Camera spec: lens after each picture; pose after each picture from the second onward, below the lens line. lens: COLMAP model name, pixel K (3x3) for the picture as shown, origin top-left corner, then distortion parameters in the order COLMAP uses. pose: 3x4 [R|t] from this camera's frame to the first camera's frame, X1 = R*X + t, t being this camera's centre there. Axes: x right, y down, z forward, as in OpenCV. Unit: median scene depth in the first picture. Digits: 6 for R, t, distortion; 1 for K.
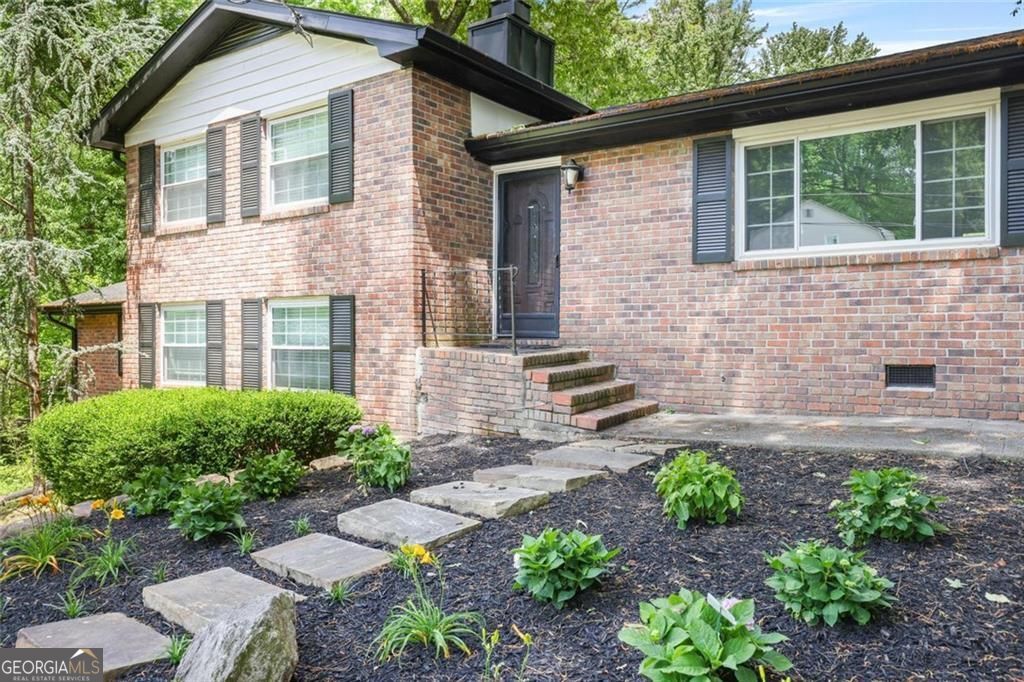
lens RADIAL K [[755.3, 0, 512.0], [0, 755.3, 341.0], [0, 0, 1]] dist [-0.002385, -0.002165]
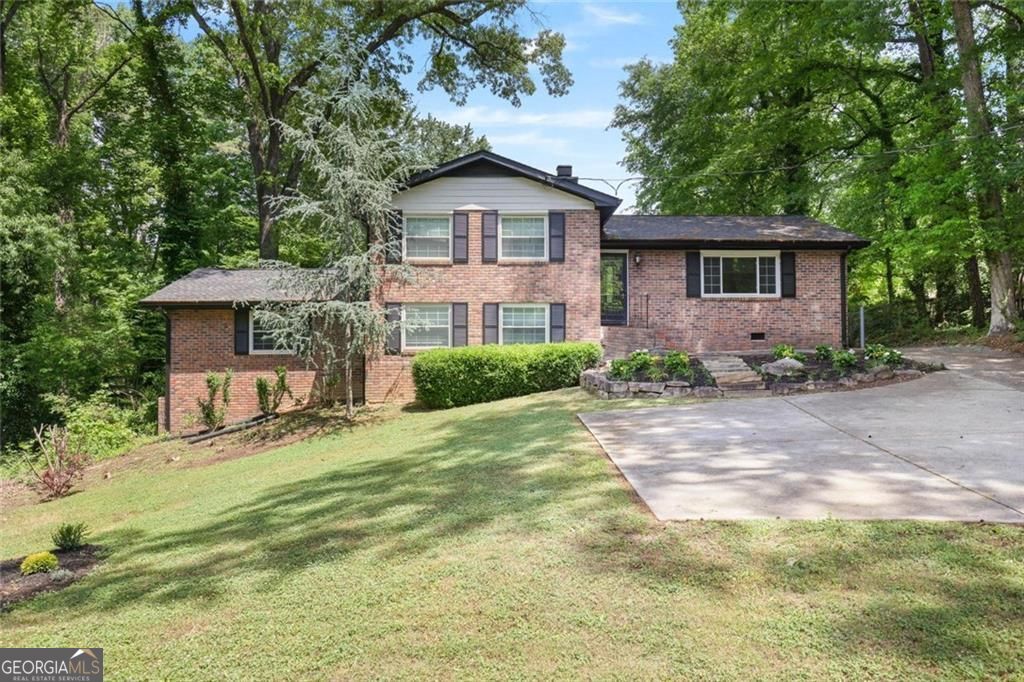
lens RADIAL K [[755.3, 0, 512.0], [0, 755.3, 341.0], [0, 0, 1]] dist [-0.002385, -0.002165]
pose [[0.802802, 0.017632, 0.595985, -1.680233], [0.006605, 0.999238, -0.038459, 0.138558], [-0.596209, 0.034811, 0.802074, -0.708814]]
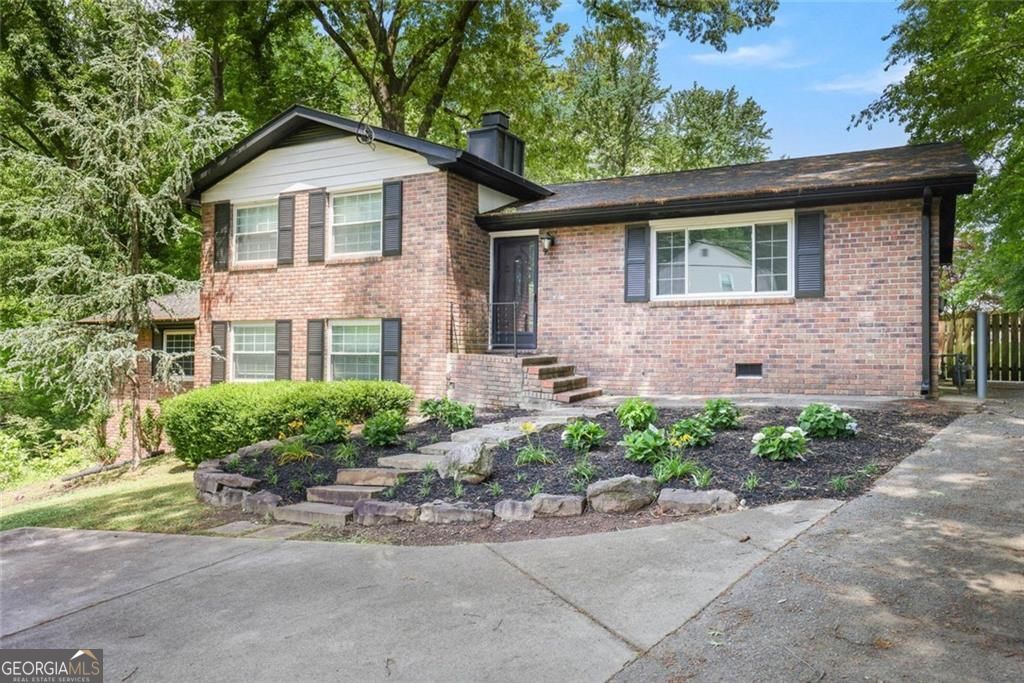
lens RADIAL K [[765.5, 0, 512.0], [0, 765.5, 341.5], [0, 0, 1]] dist [0.001249, 0.000334]
pose [[0.992469, 0.013077, 0.121795, -0.175655], [-0.009174, 0.999428, -0.032549, 0.033077], [-0.122151, 0.031186, 0.992021, -0.523800]]
